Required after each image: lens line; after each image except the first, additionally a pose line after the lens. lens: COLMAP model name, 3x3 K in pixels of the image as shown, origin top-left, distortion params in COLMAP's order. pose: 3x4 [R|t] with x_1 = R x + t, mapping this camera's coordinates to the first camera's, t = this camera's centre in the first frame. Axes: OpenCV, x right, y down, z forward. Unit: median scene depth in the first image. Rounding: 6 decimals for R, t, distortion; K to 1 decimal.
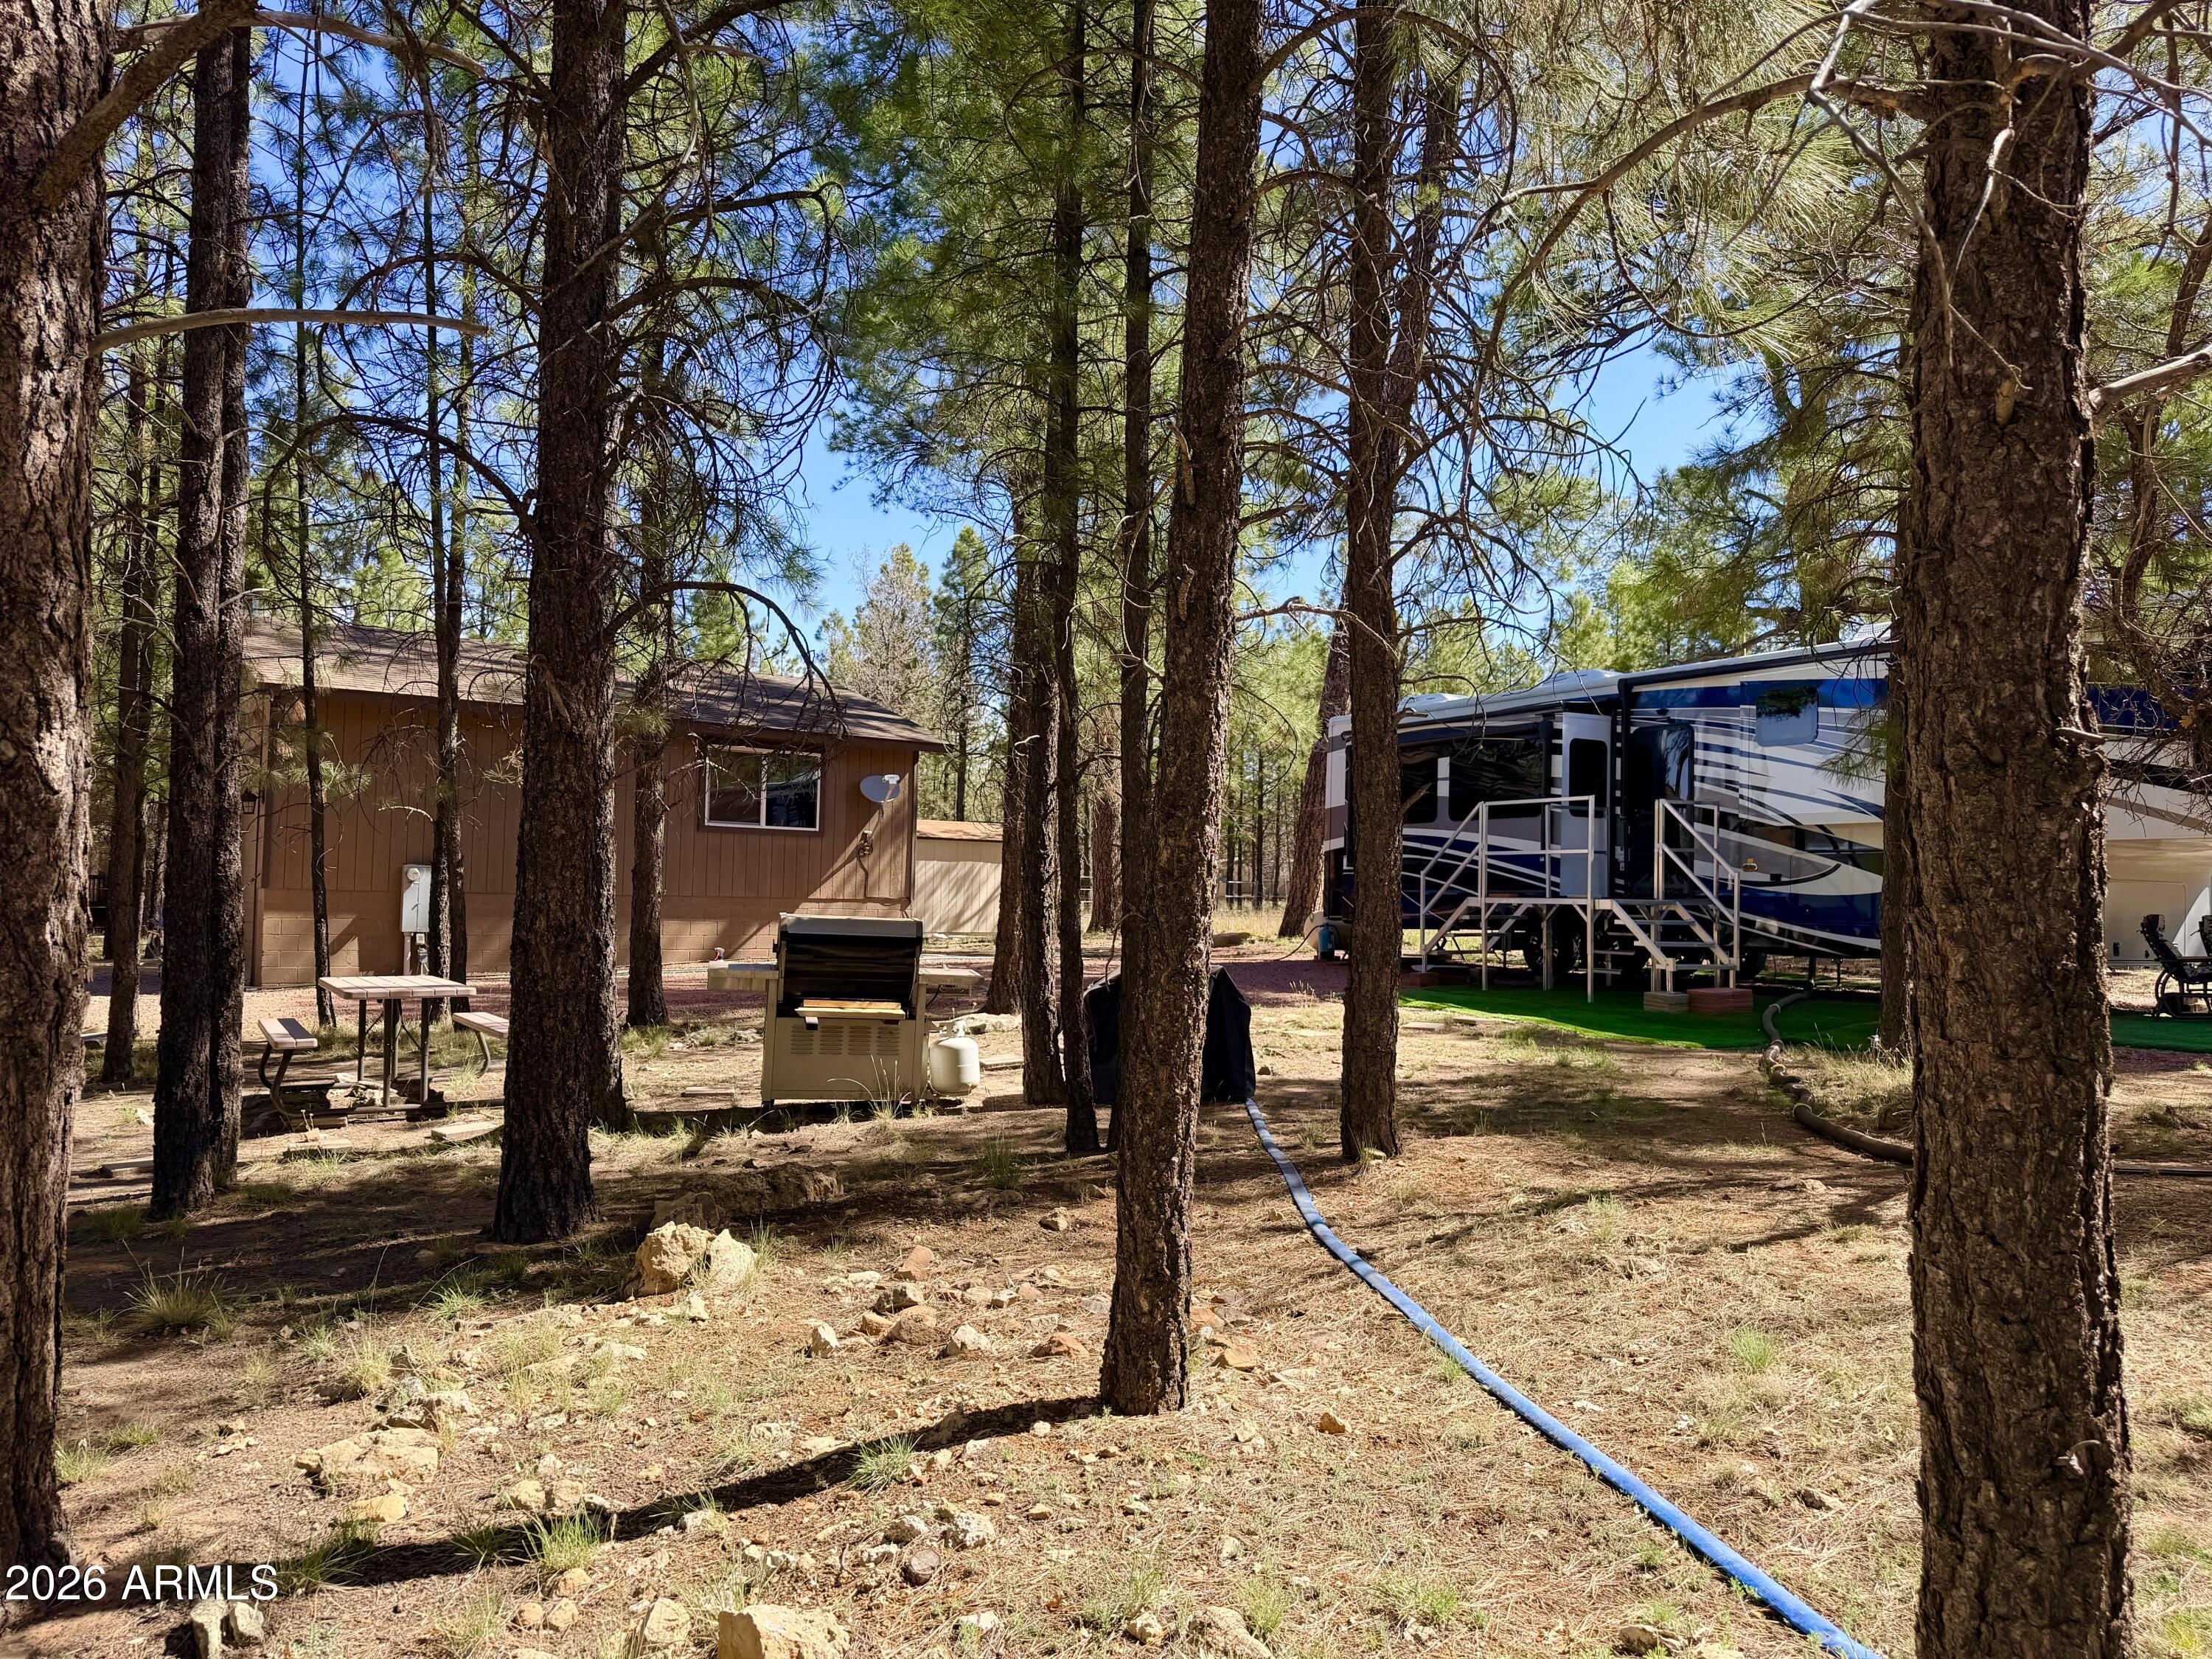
lens RADIAL K [[1573.4, 0, 1100.3], [0, 1573.4, 833.3], [0, 0, 1]] dist [0.022106, -0.010118]
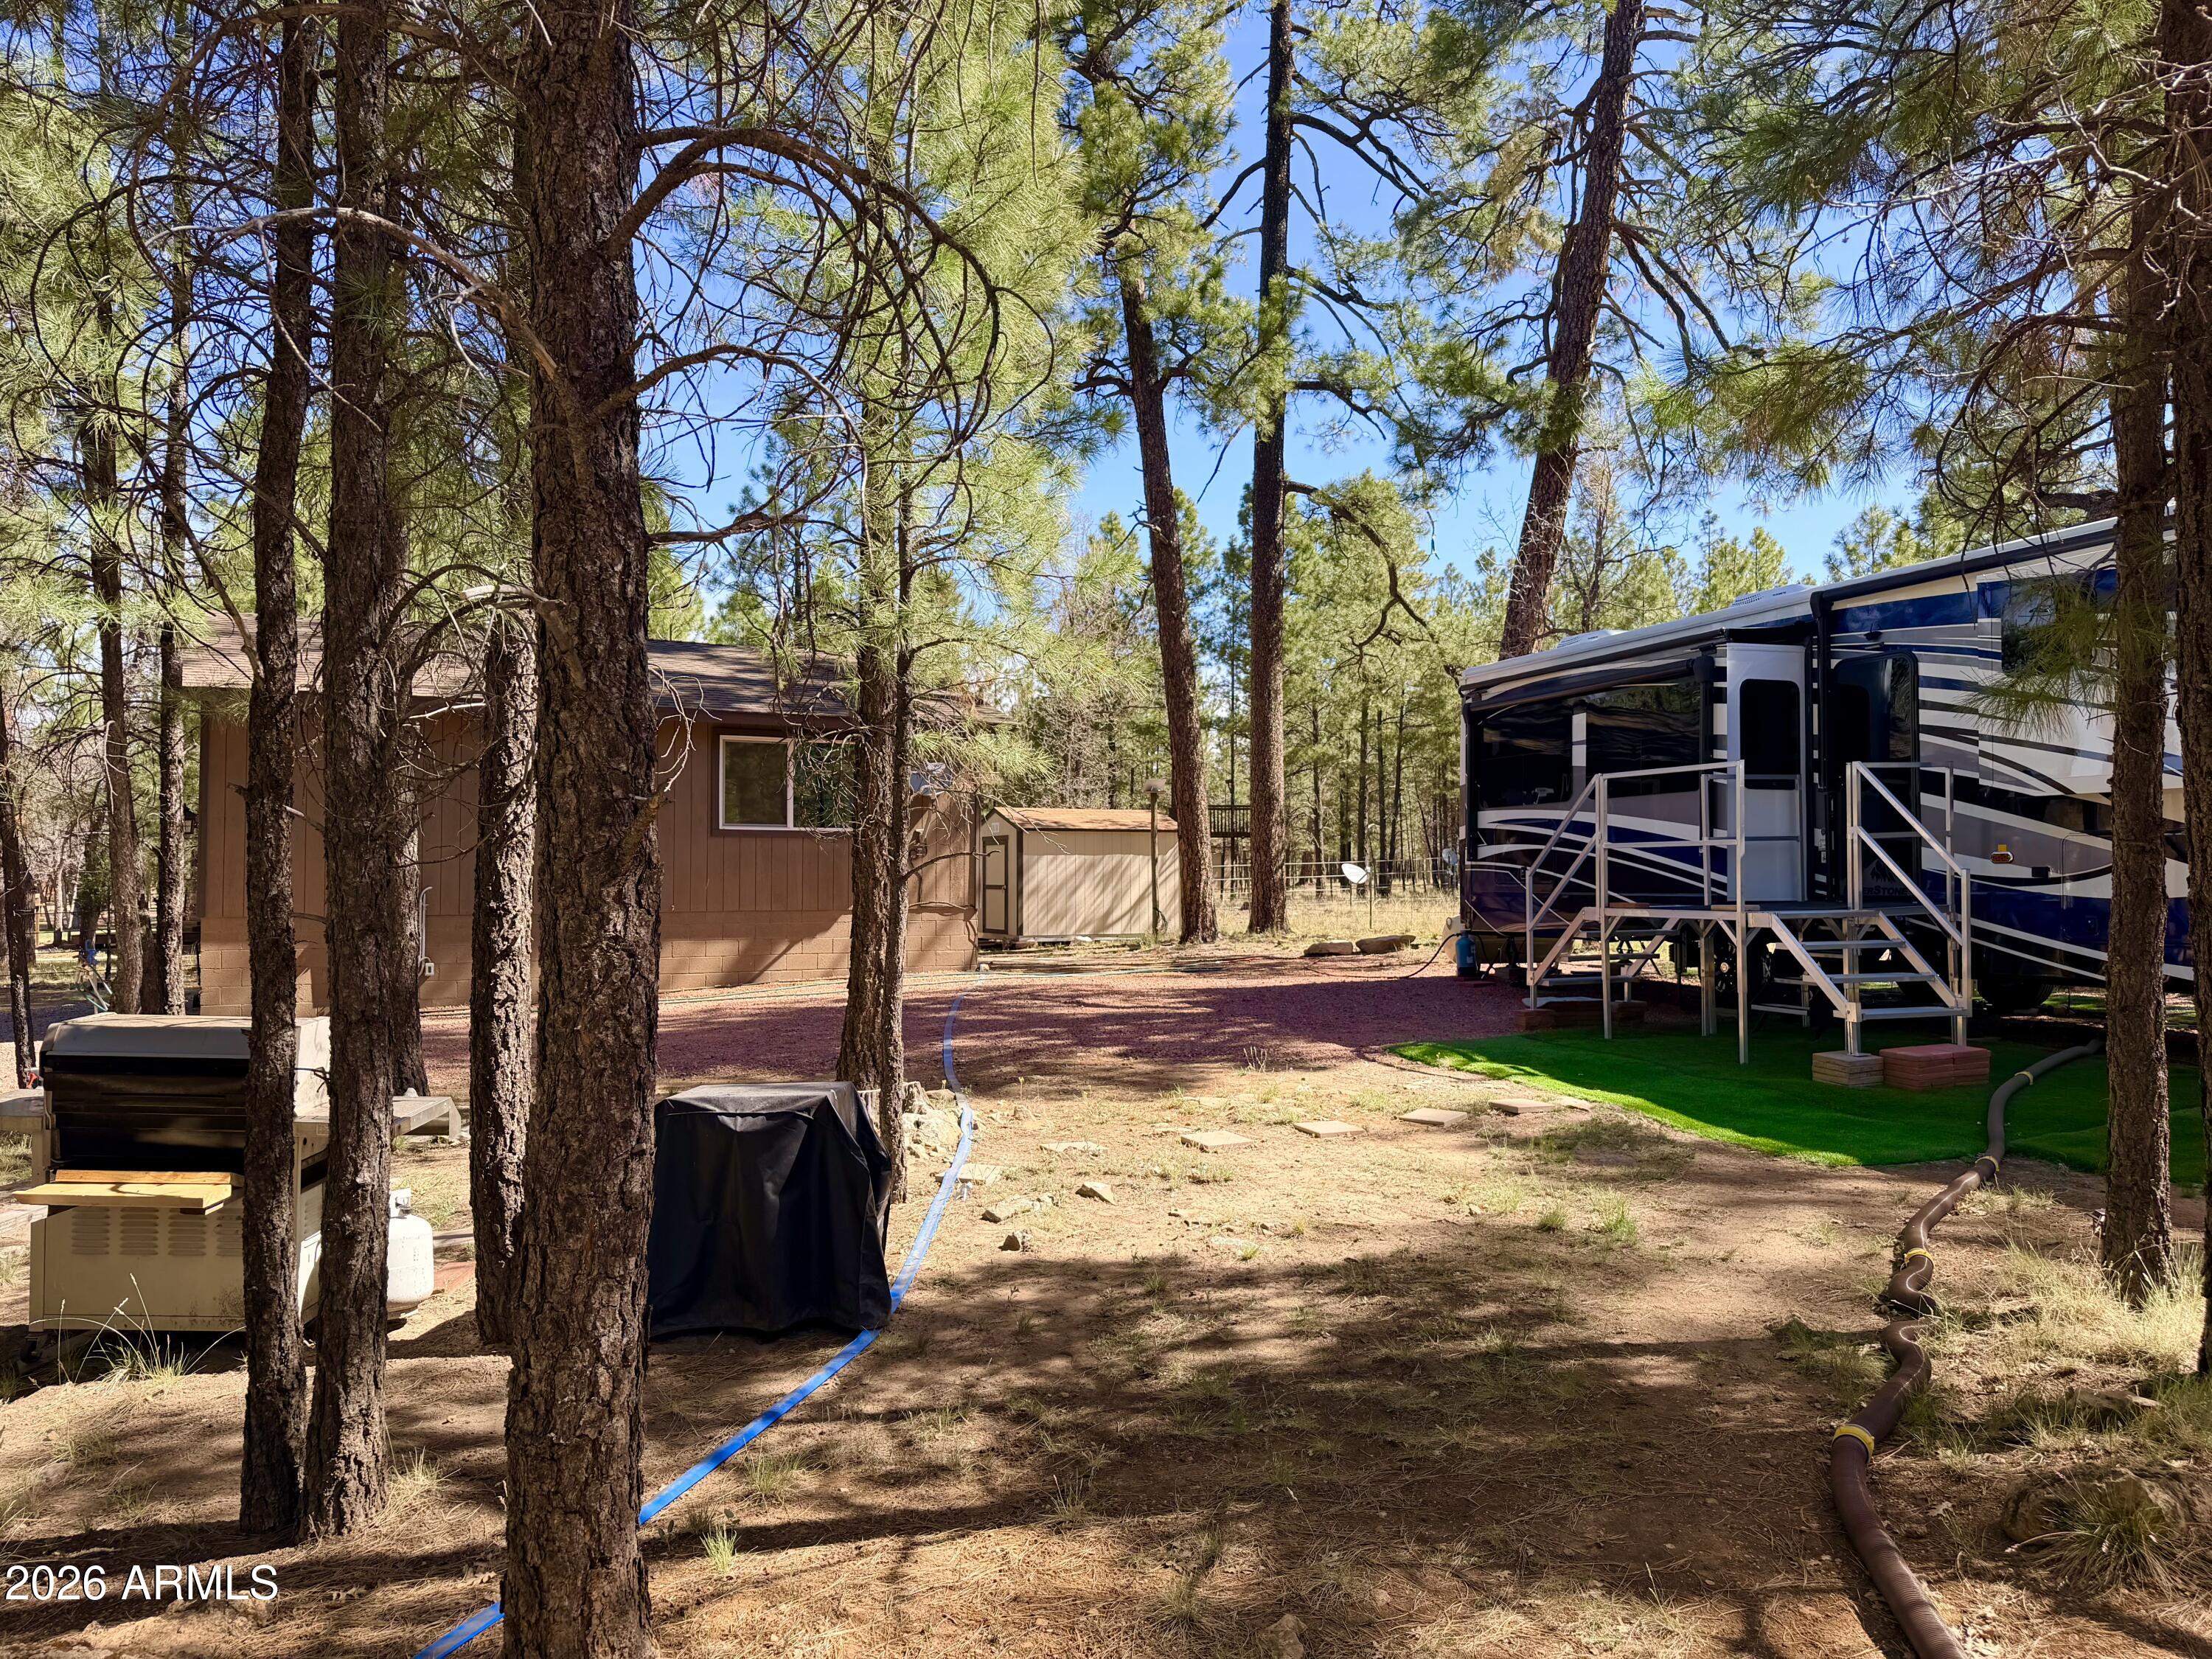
lens RADIAL K [[1573.4, 0, 1111.8], [0, 1573.4, 827.2], [0, 0, 1]] dist [0.022106, -0.010118]
pose [[0.982027, -0.028703, -0.186545, 0.152280], [0.030514, 0.999511, 0.006843, -0.007008], [0.186258, -0.012412, 0.982423, 0.245506]]
